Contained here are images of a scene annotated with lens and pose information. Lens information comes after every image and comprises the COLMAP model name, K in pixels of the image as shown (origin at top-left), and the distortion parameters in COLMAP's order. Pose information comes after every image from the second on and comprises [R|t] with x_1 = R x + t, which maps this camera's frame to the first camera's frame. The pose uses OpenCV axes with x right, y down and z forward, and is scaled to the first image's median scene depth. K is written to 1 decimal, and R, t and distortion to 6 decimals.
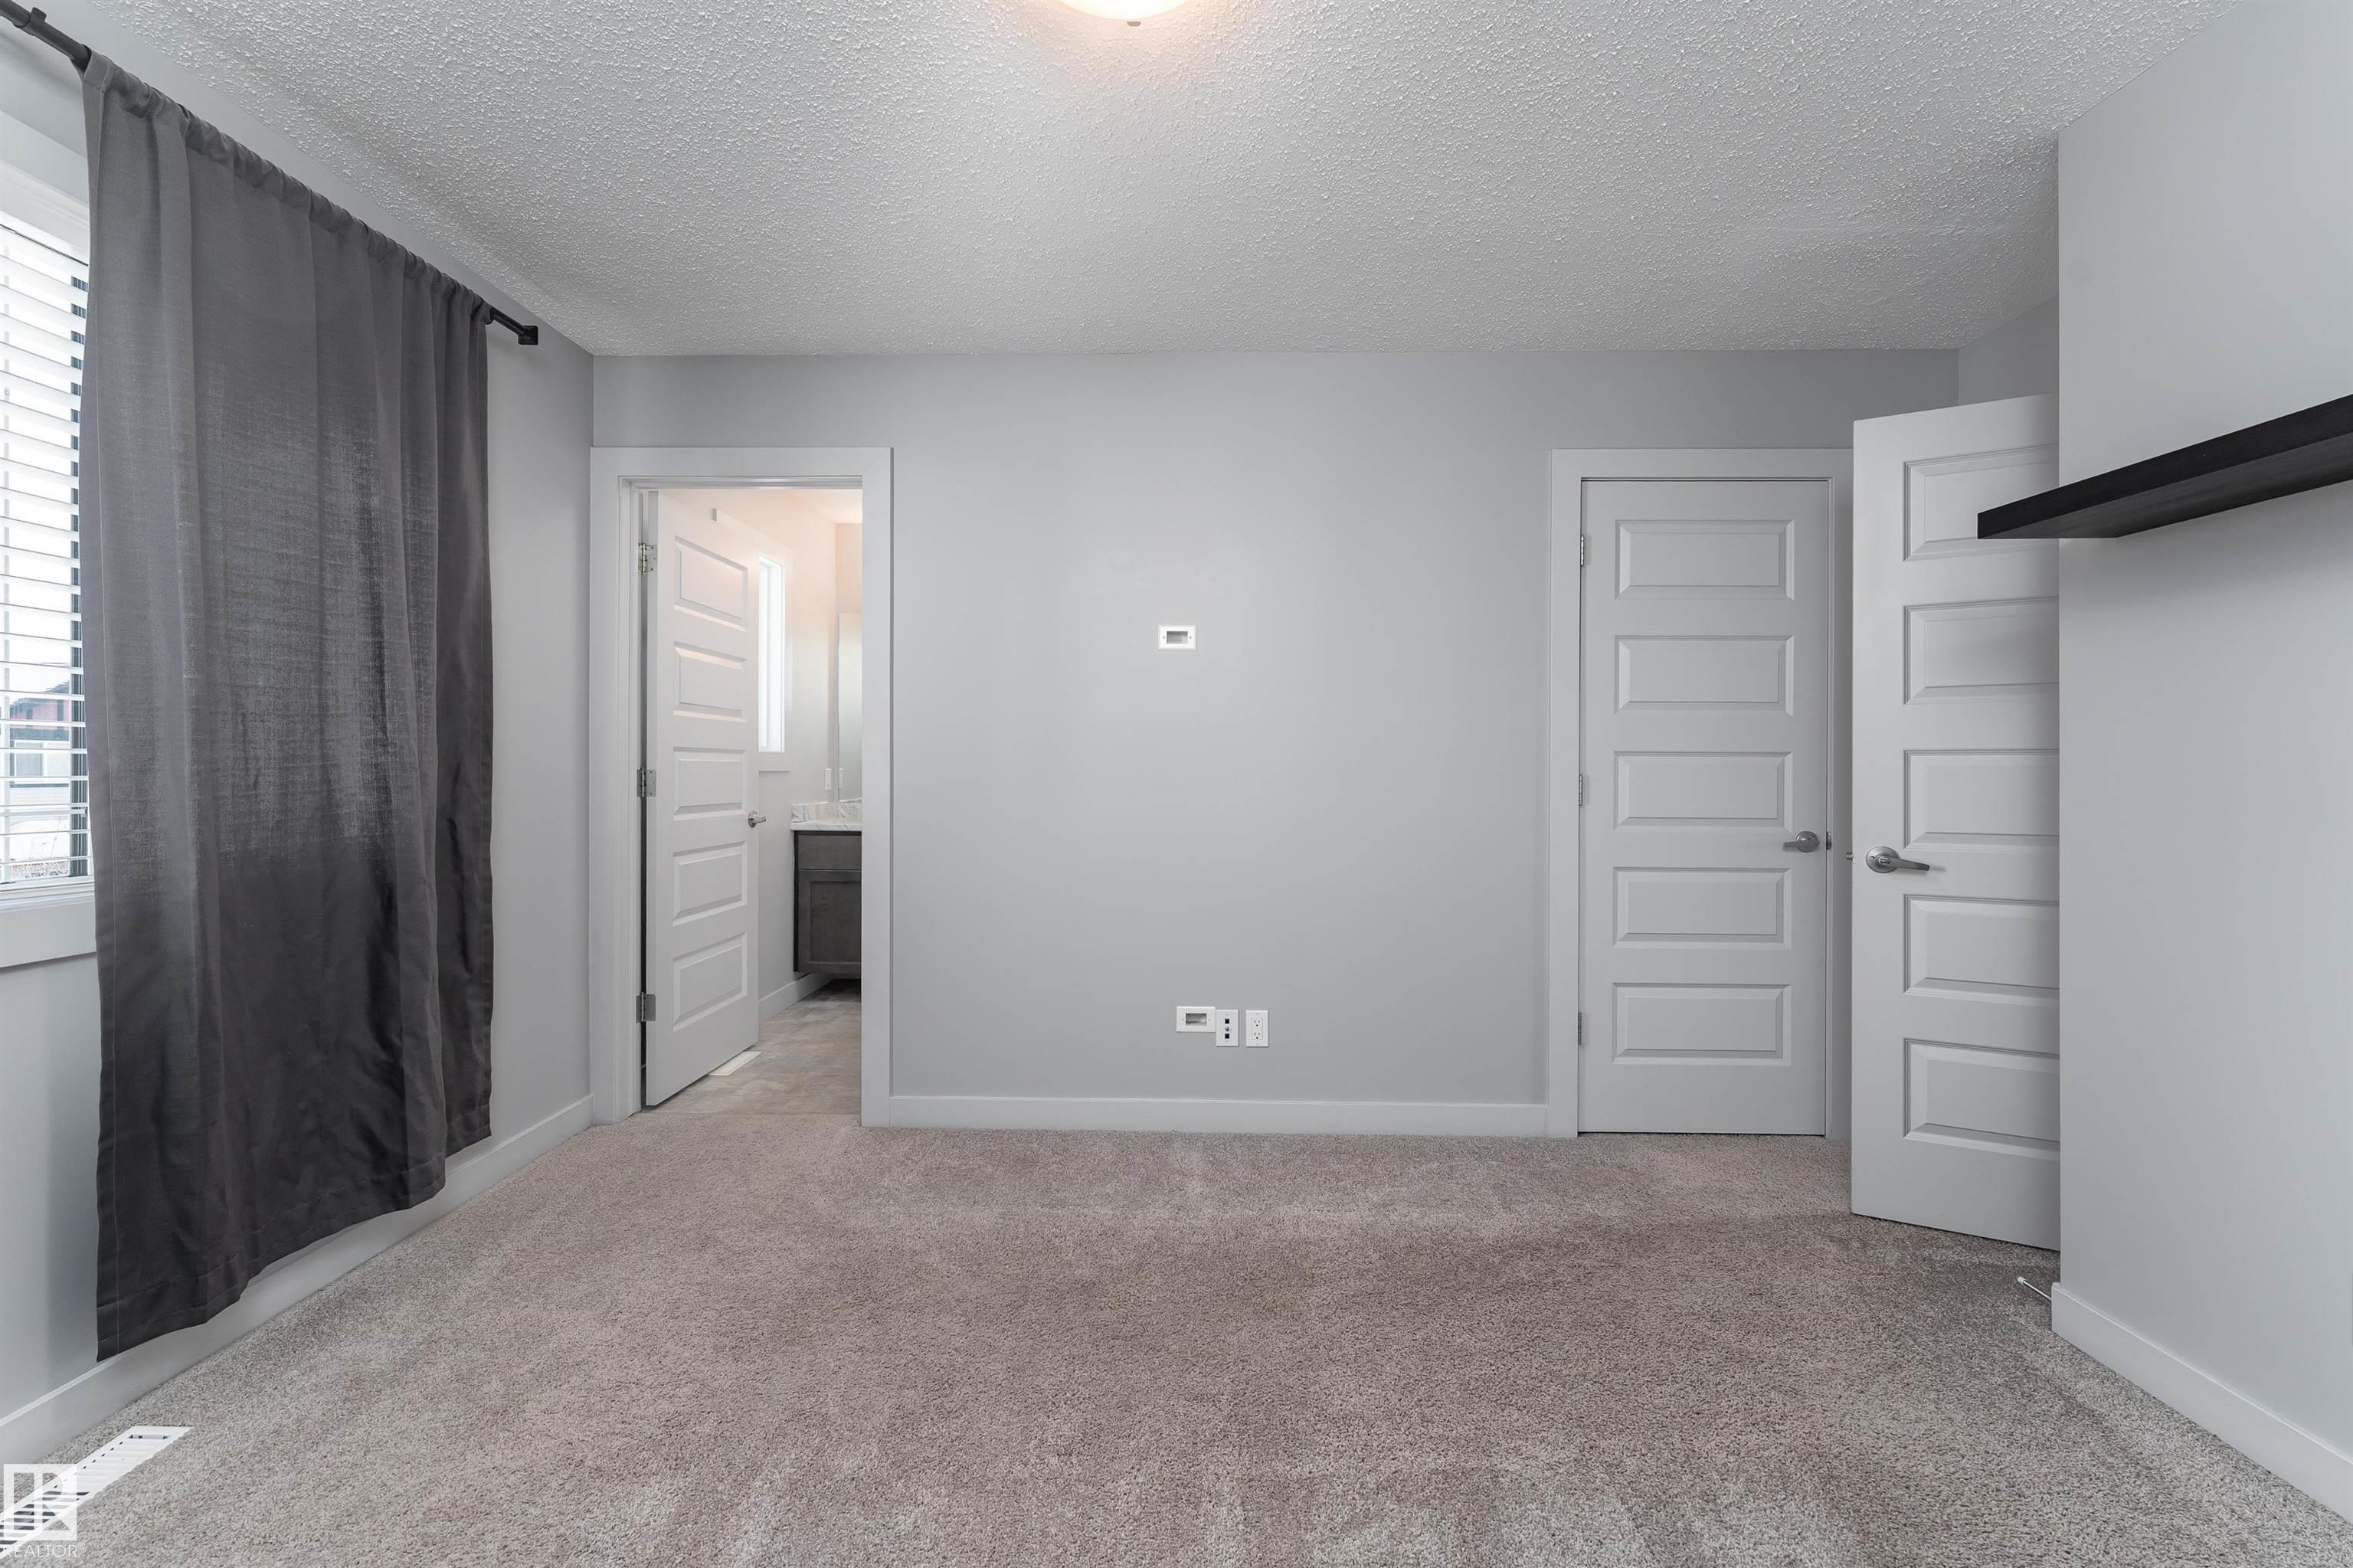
lens RADIAL K [[966.1, 0, 1168.8], [0, 966.1, 772.2], [0, 0, 1]] dist [-0.000859, -0.000286]
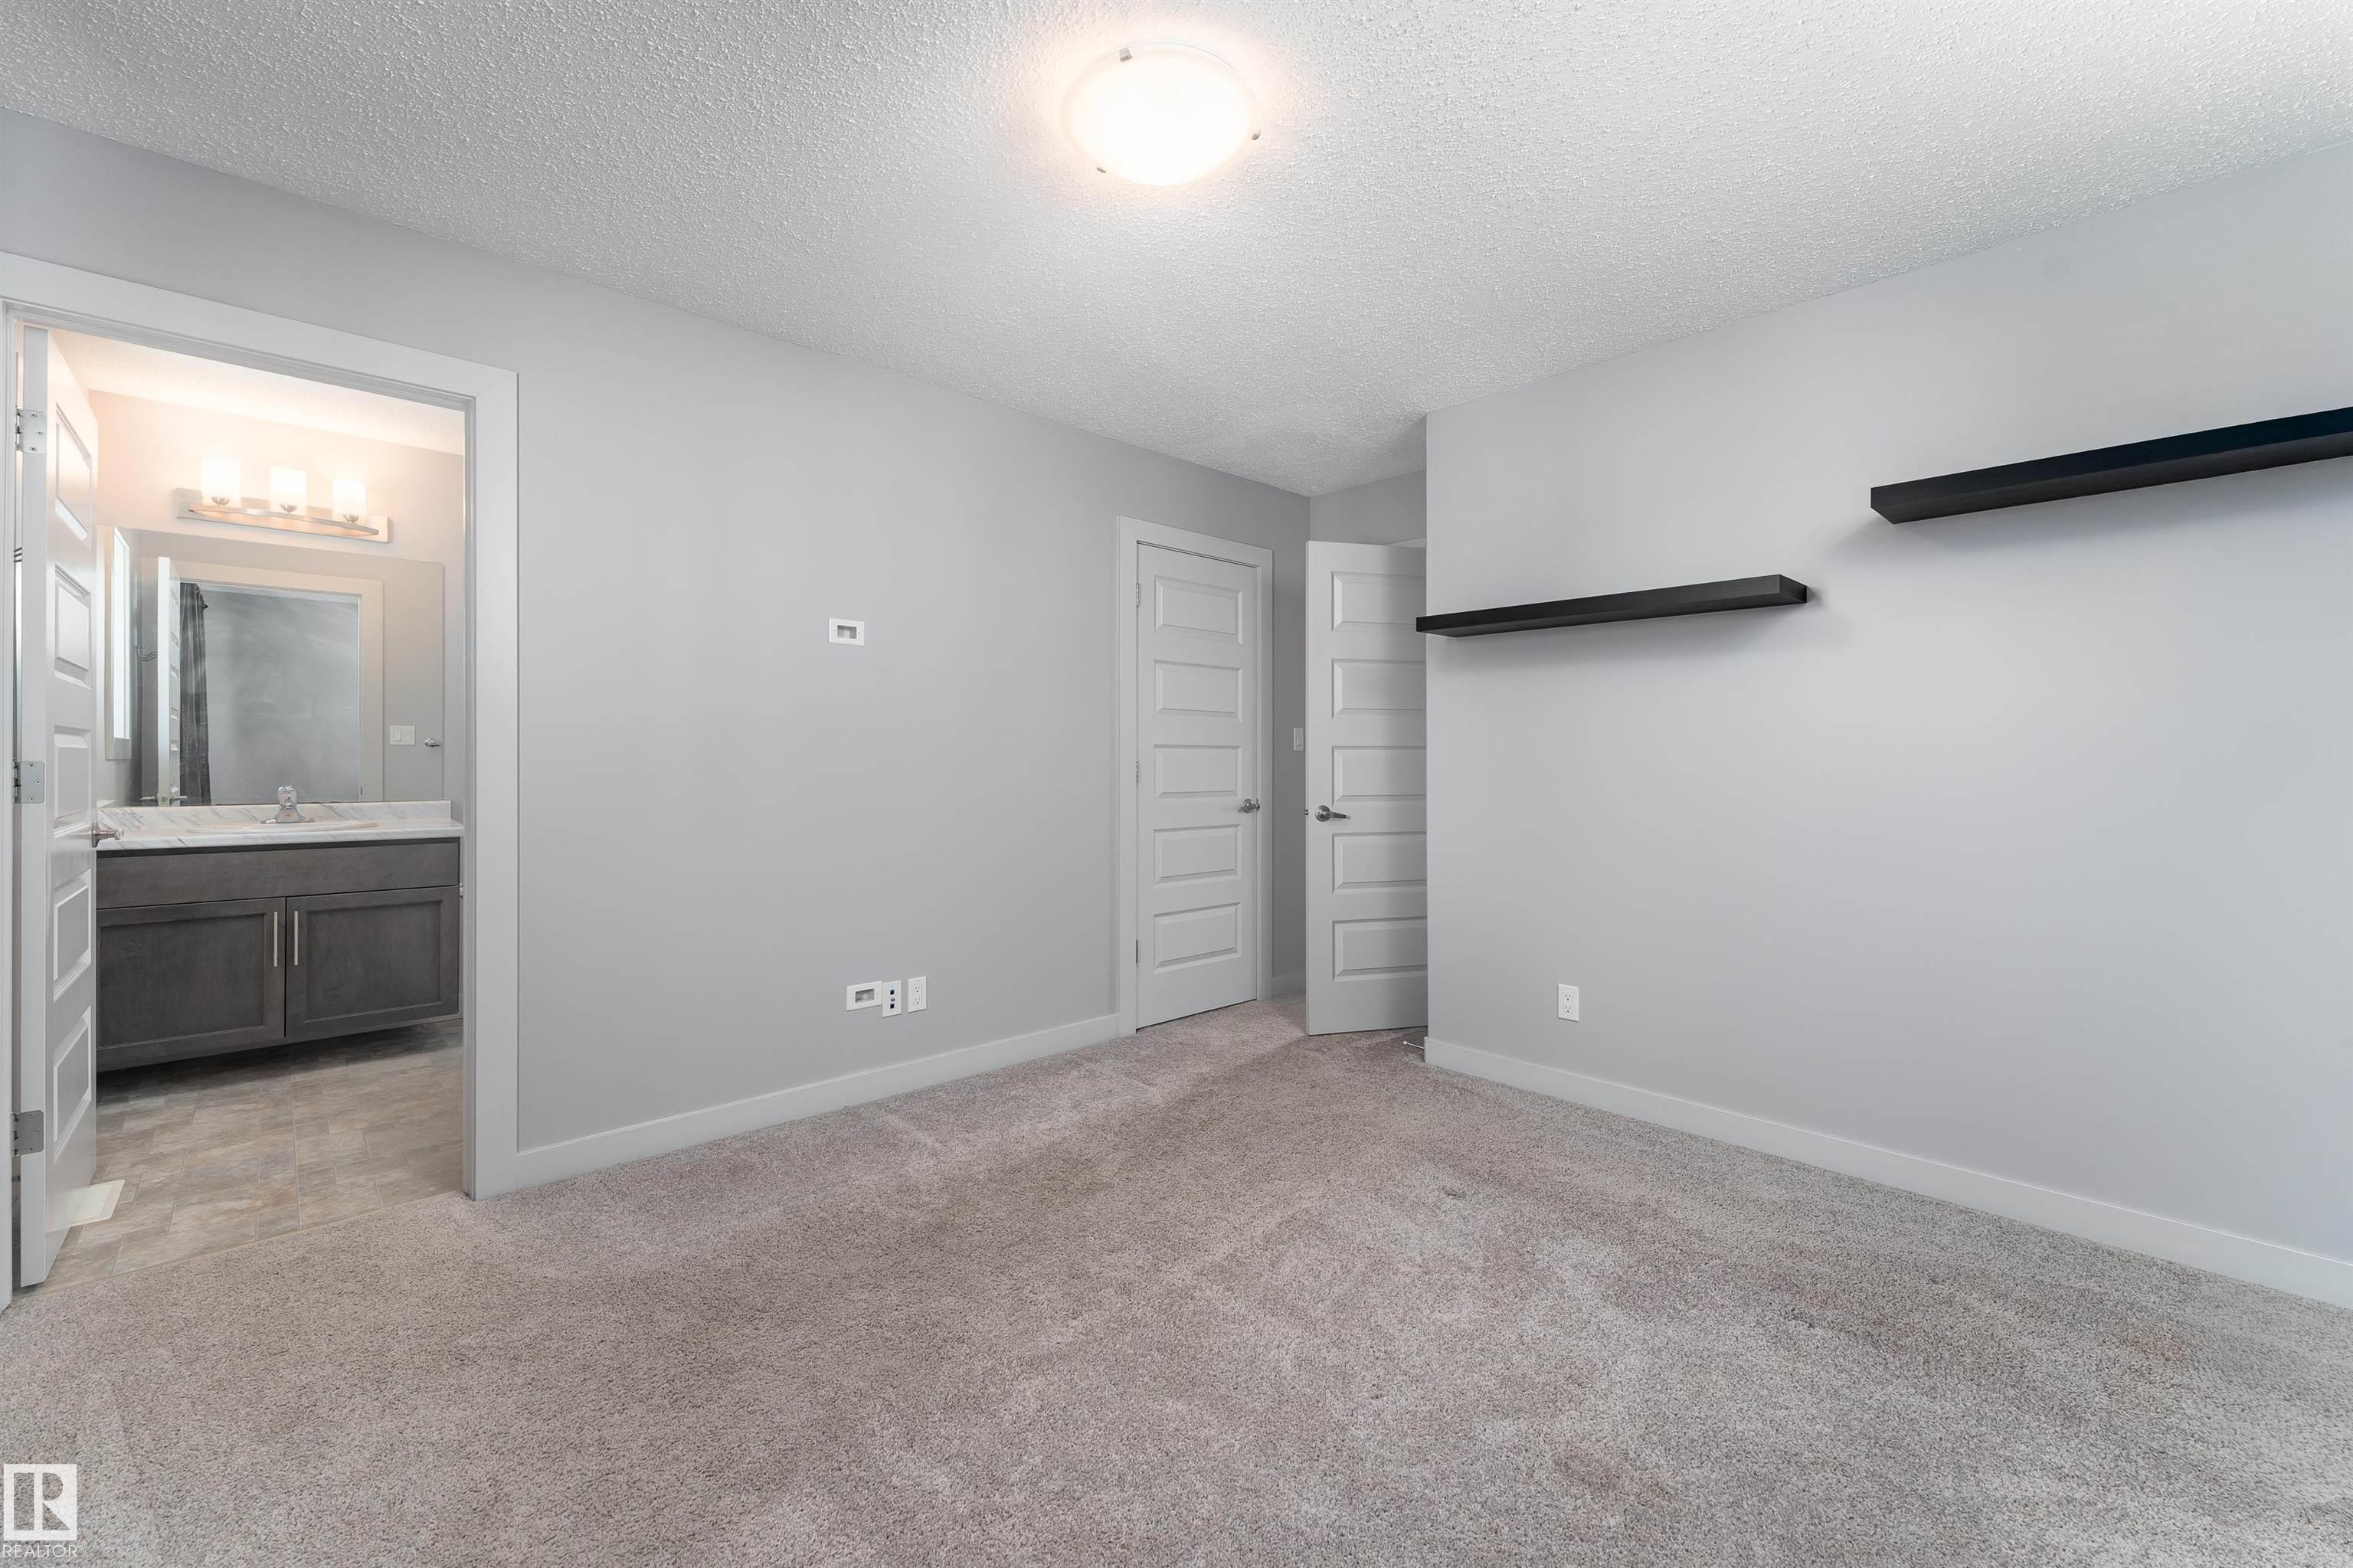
lens RADIAL K [[959.4, 0, 1144.8], [0, 959.4, 762.2], [0, 0, 1]] dist [0.000434, 0.000126]
pose [[0.723378, -0.004573, 0.690437, -0.551460], [0.003444, 0.999990, 0.003015, -0.001533], [-0.690444, 0.000197, 0.723386, 0.035670]]
